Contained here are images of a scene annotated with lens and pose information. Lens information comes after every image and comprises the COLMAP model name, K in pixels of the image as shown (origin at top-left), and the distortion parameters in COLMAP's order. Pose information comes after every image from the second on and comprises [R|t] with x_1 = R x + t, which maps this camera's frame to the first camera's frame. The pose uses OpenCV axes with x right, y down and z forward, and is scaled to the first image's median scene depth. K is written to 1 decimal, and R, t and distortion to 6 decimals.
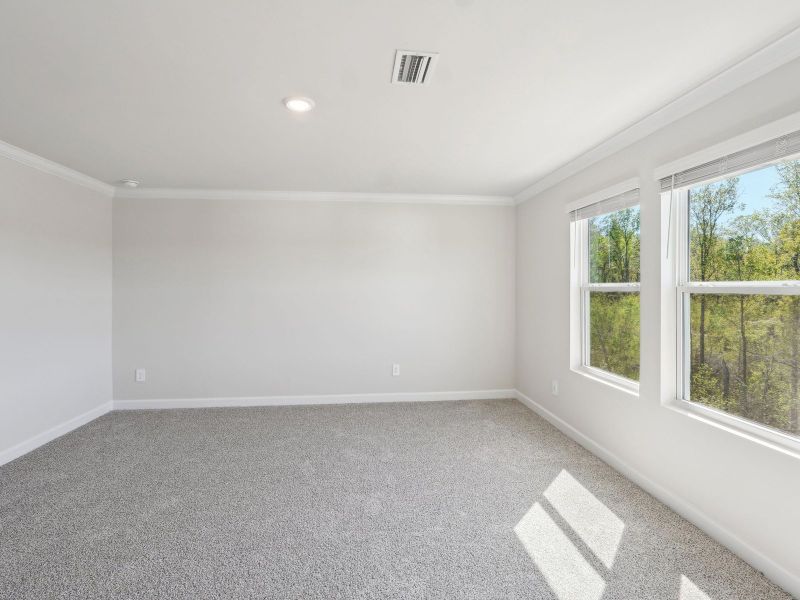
lens RADIAL K [[397.8, 0, 396.2], [0, 397.8, 288.4], [0, 0, 1]] dist [-0.004479, 0.000985]
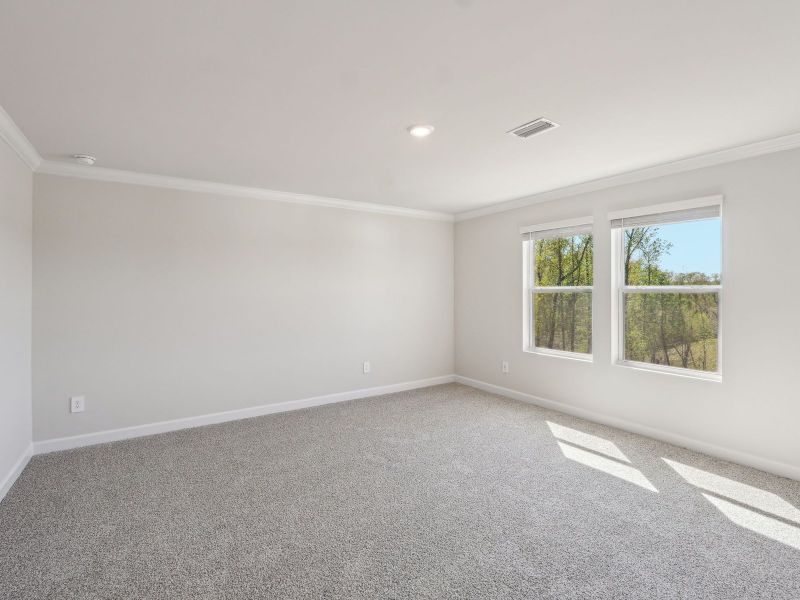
lens RADIAL K [[434.7, 0, 346.0], [0, 434.7, 287.8], [0, 0, 1]] dist [0.002060, 0.000412]
pose [[0.879828, -0.000601, 0.475292, -0.678081], [0.005115, 0.999953, -0.008203, 0.000096], [-0.475264, 0.009648, 0.879790, -0.005095]]
